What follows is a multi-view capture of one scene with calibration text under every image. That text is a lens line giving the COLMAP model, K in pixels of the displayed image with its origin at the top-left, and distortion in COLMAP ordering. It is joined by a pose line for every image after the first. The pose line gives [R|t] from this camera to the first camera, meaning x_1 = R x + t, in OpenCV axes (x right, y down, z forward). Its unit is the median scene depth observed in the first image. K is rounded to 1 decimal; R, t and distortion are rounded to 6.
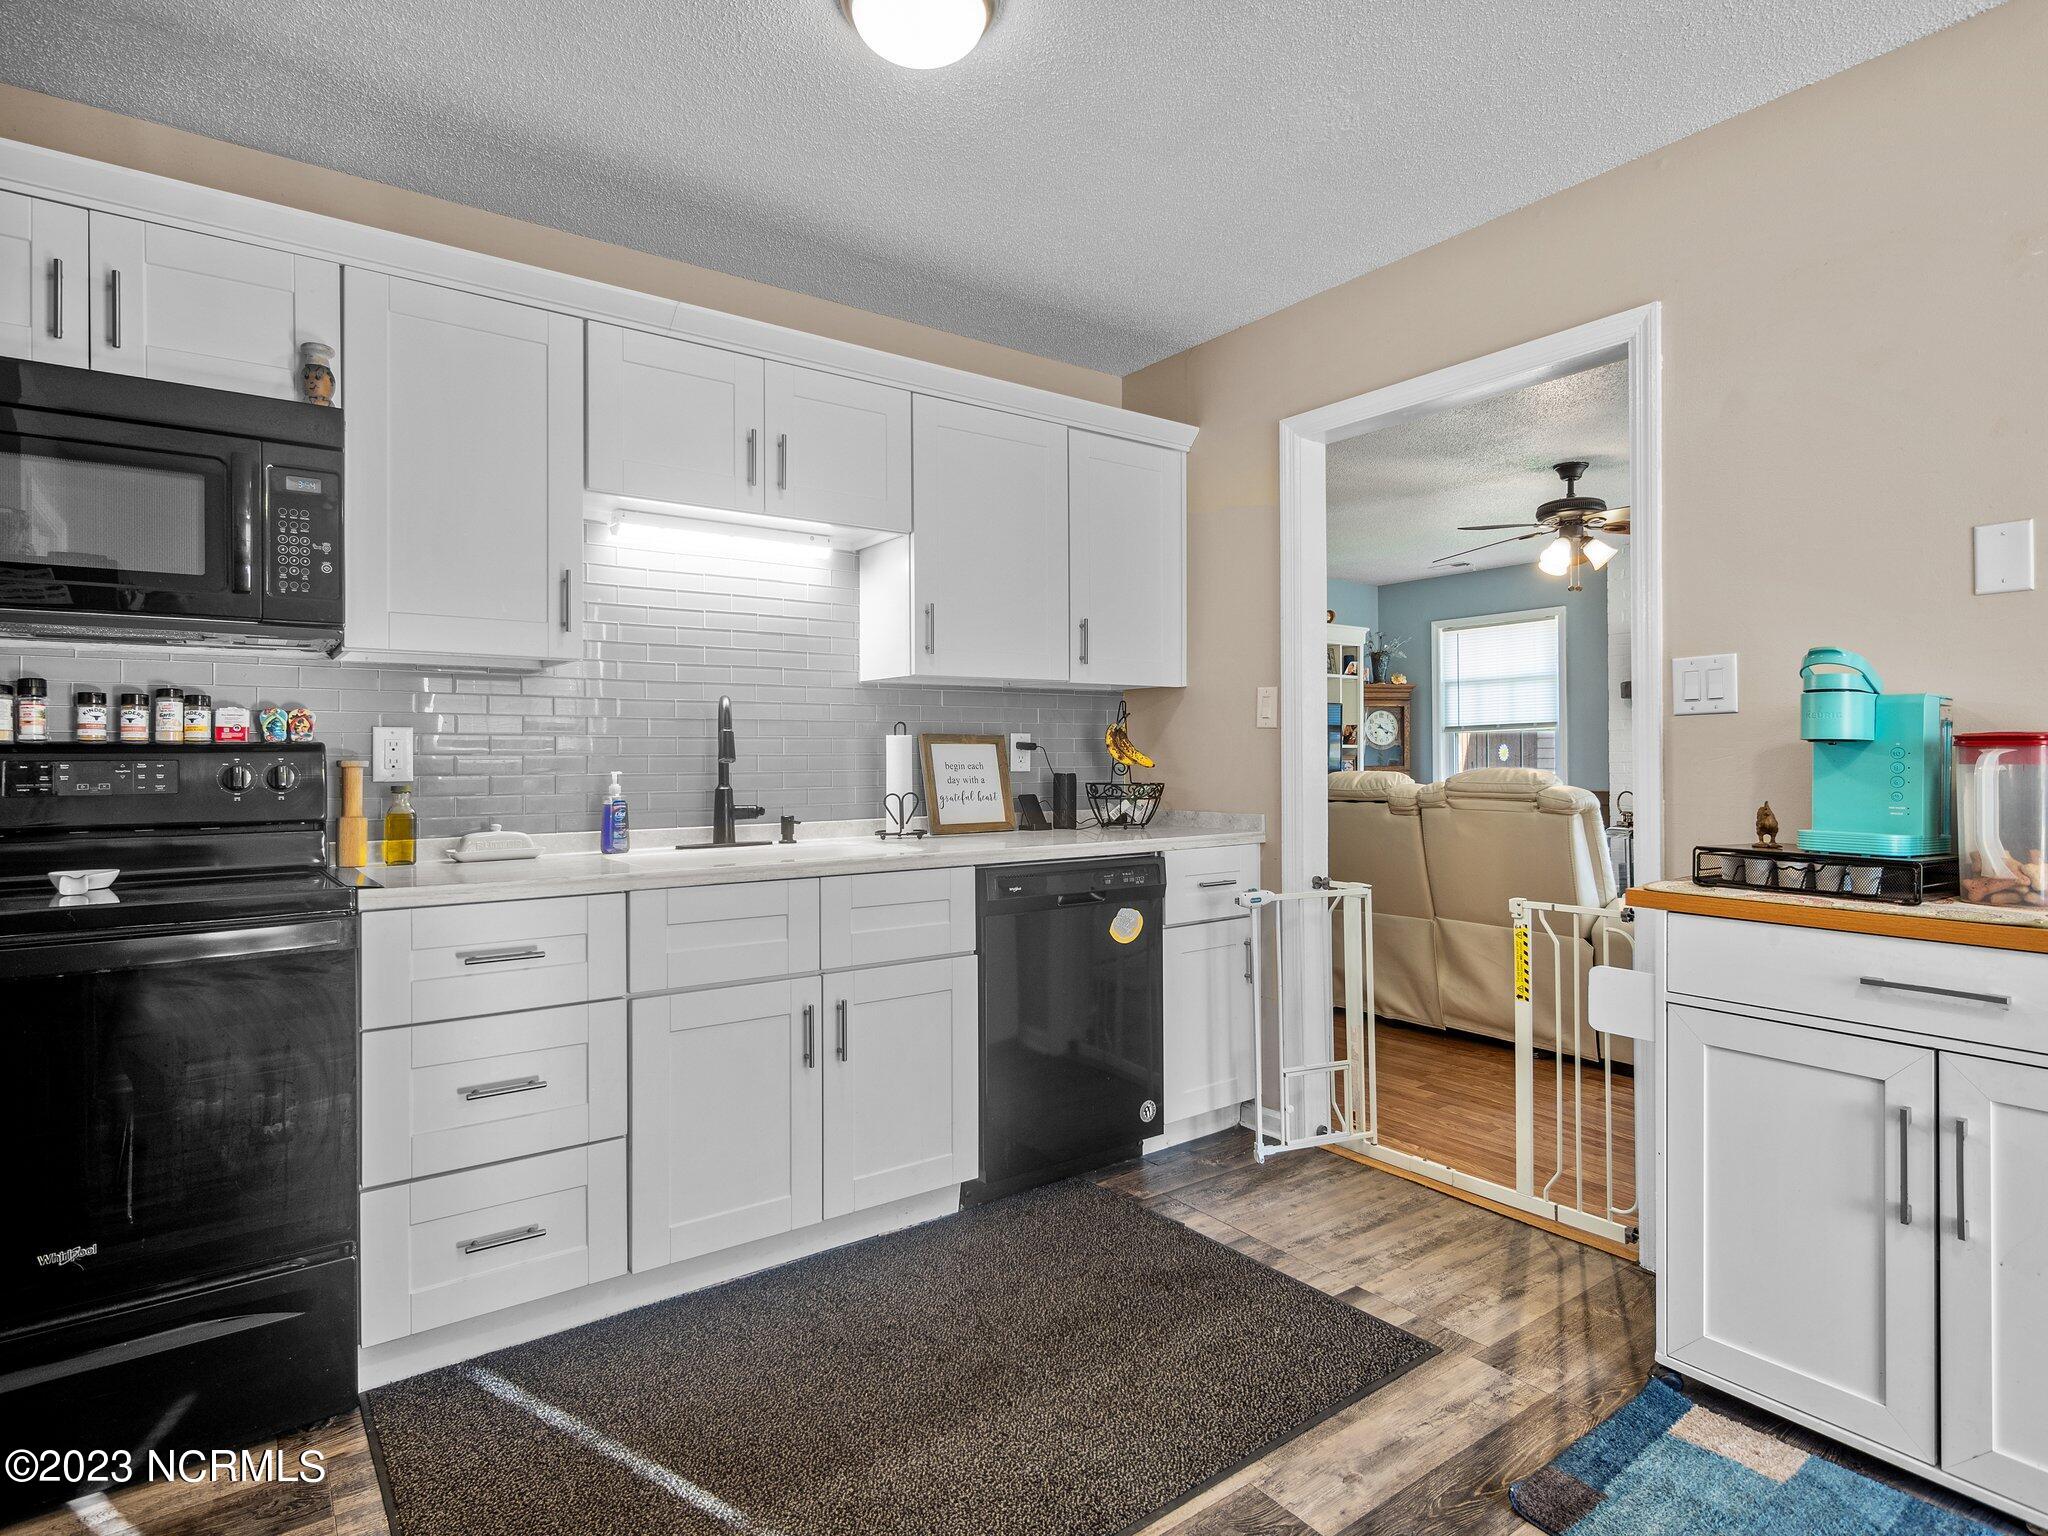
lens RADIAL K [[1091.0, 0, 1030.3], [0, 1091.0, 753.5], [0, 0, 1]] dist [0.005257, -0.001627]
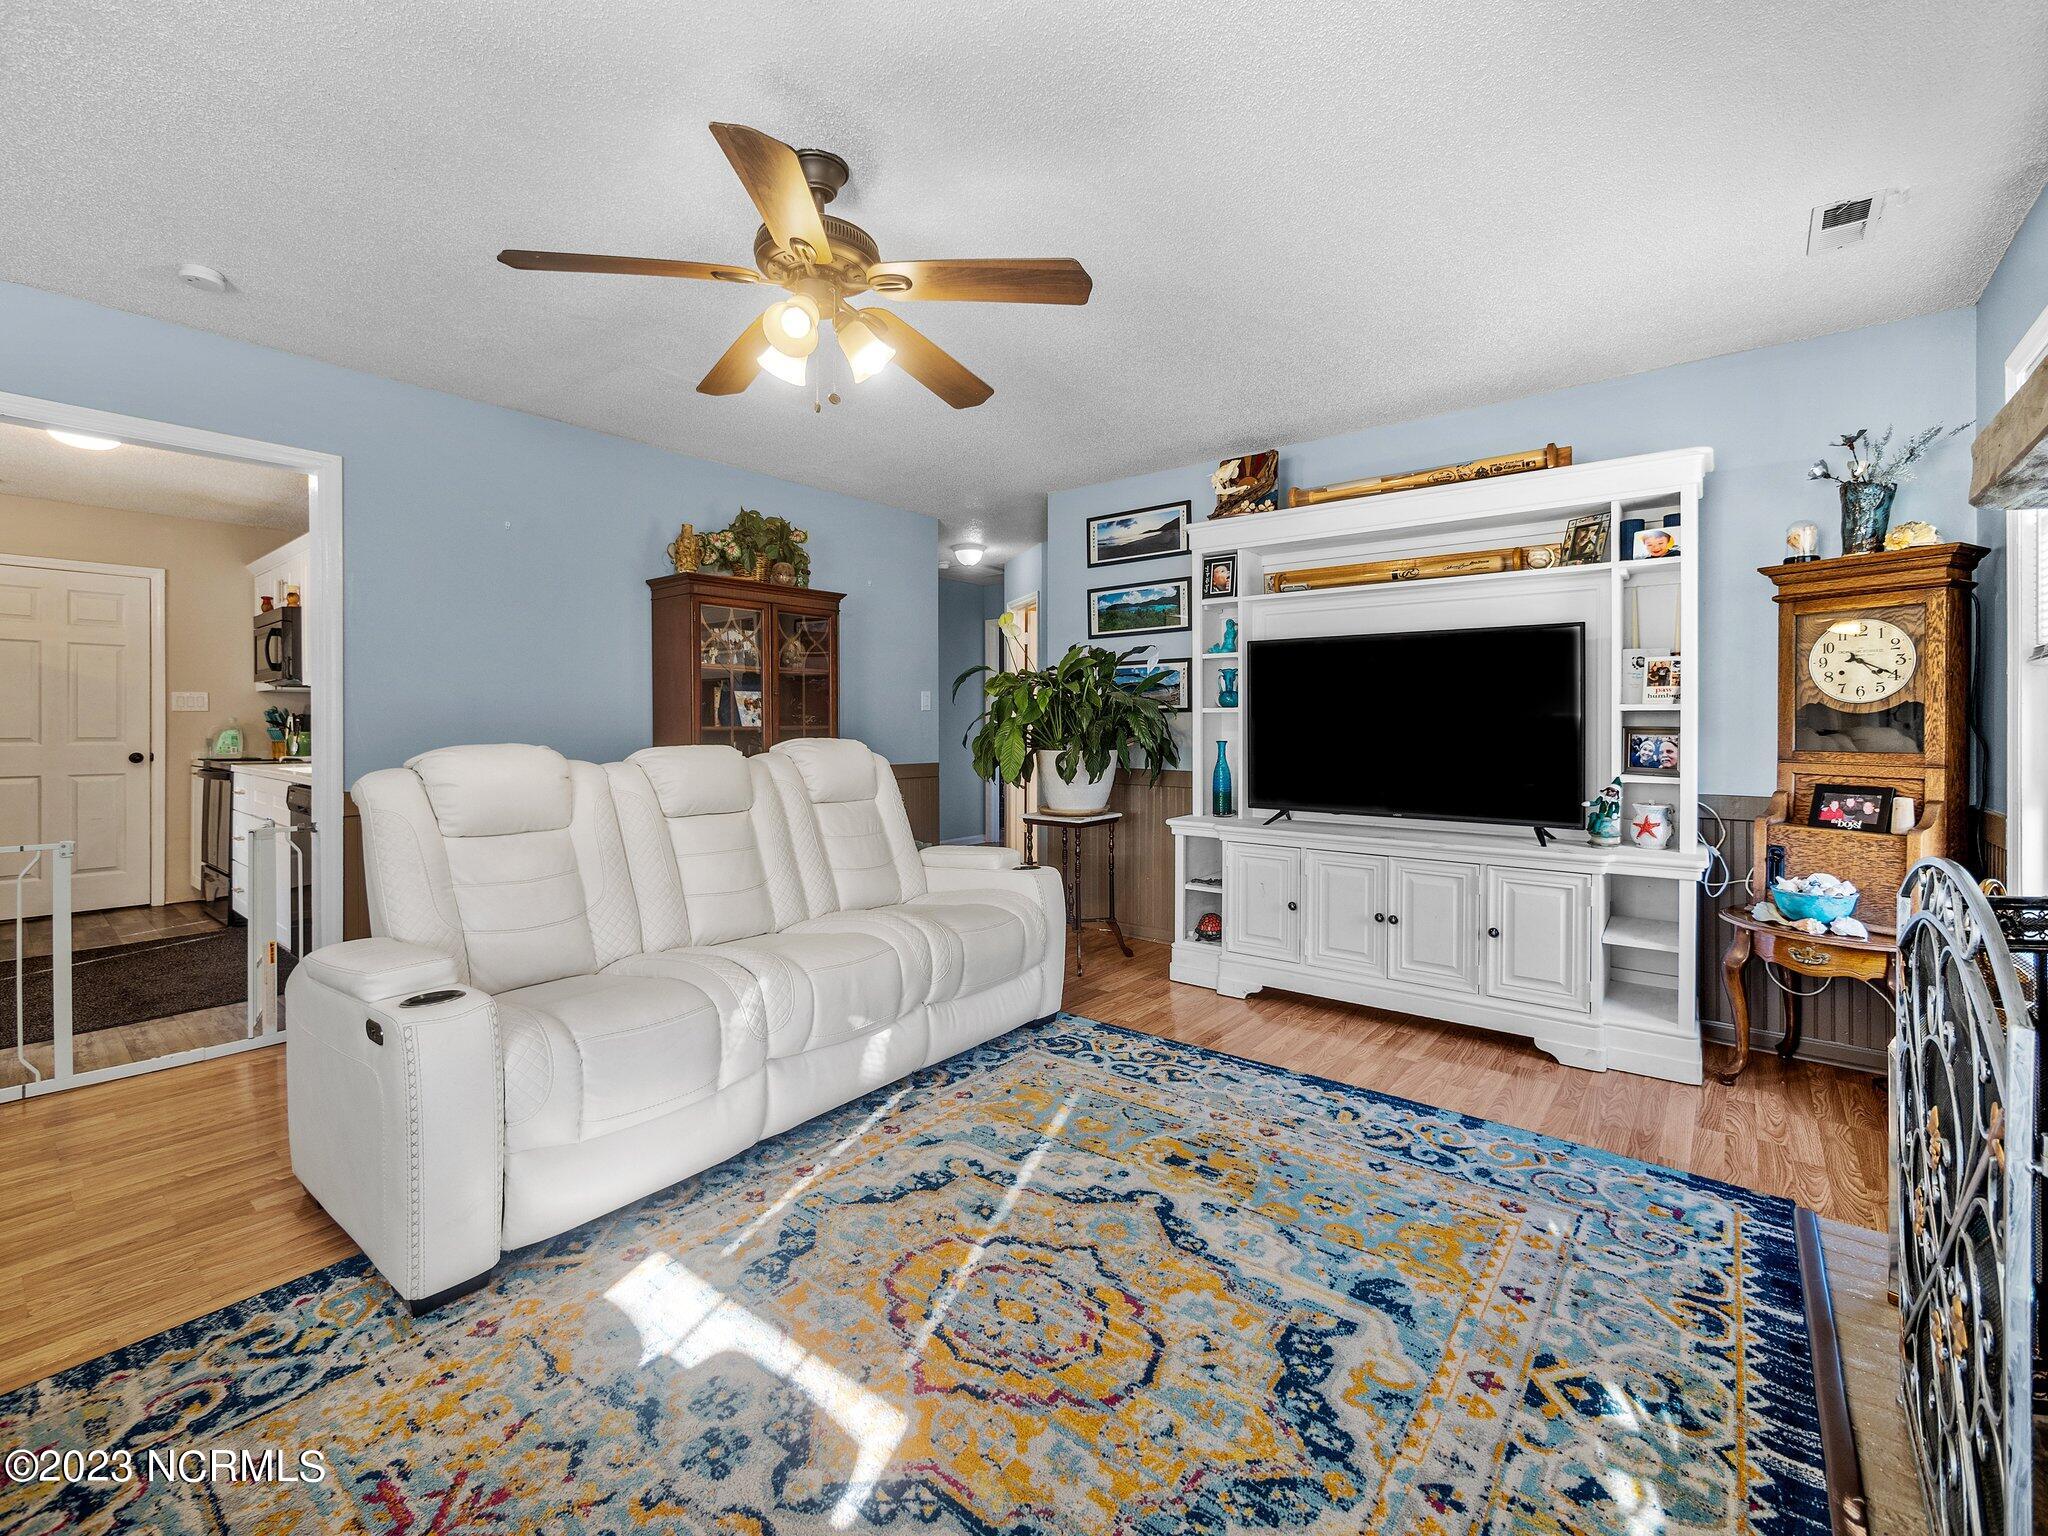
lens RADIAL K [[873.2, 0, 1026.6], [0, 873.2, 728.0], [0, 0, 1]] dist [-0.007412, 0.000957]
pose [[0.255376, 0.009393, -0.966796, 1.717133], [0.002420, 0.999943, 0.010354, -0.006143], [0.966839, -0.004984, 0.255339, 1.846309]]
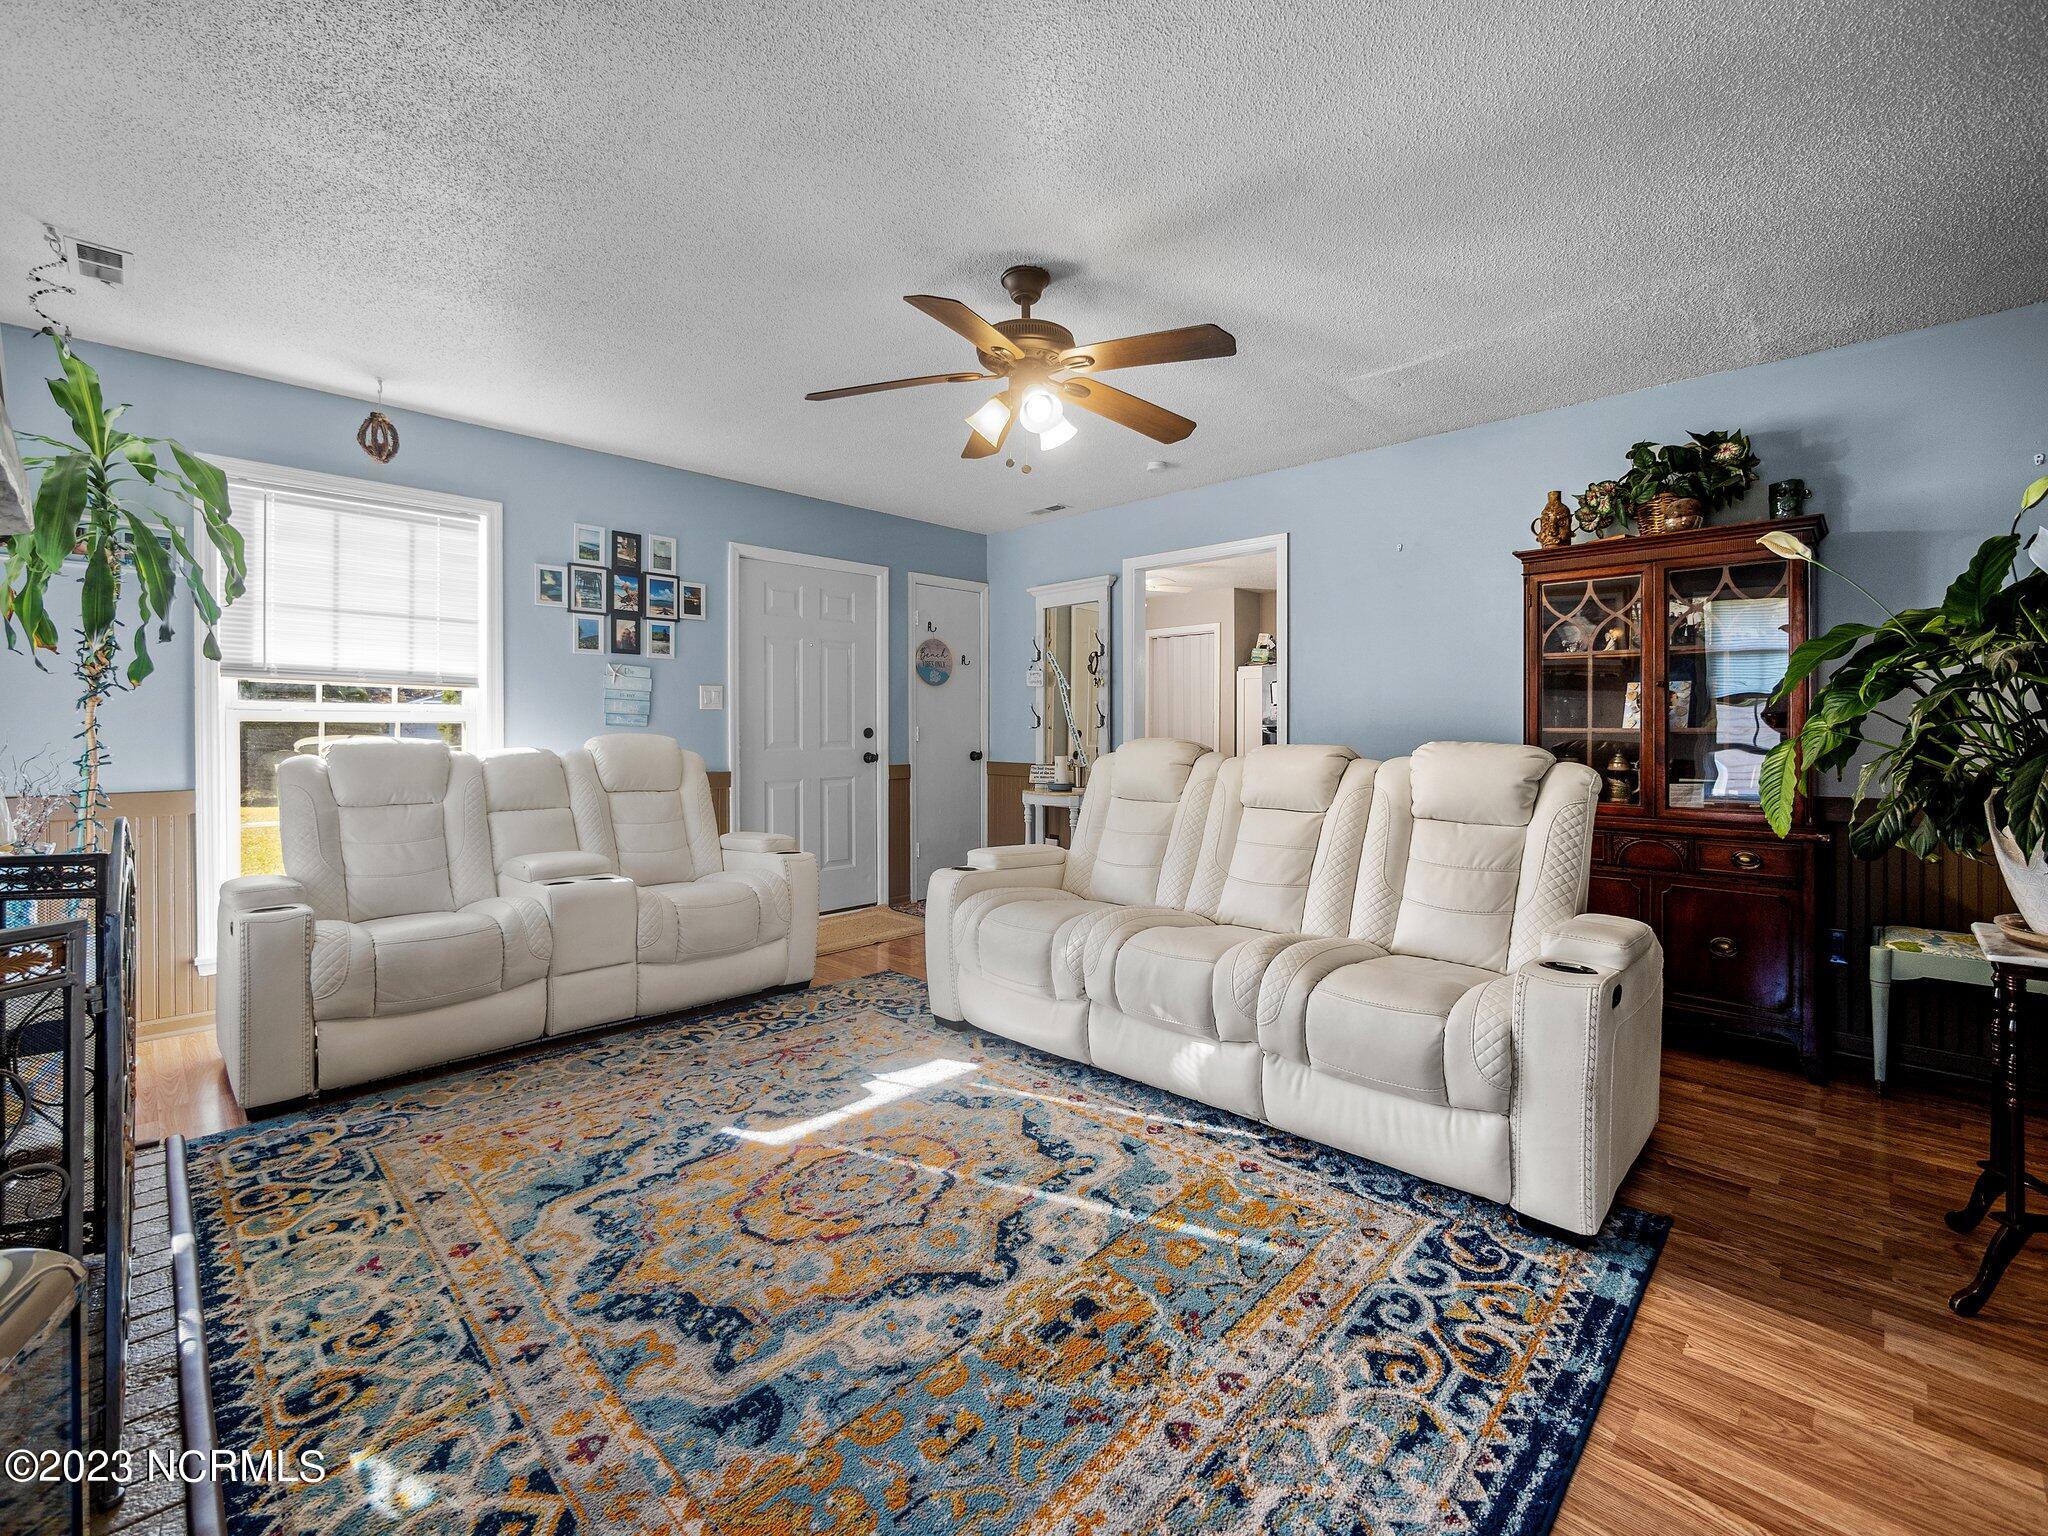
lens RADIAL K [[873.2, 0, 1032.7], [0, 873.2, 736.1], [0, 0, 1]] dist [-0.007412, 0.000957]
pose [[-0.986227, 0.004576, -0.165332, 1.079382], [0.002801, 0.999936, 0.010968, 0.001136], [0.165371, 0.010354, -0.986177, 2.814299]]
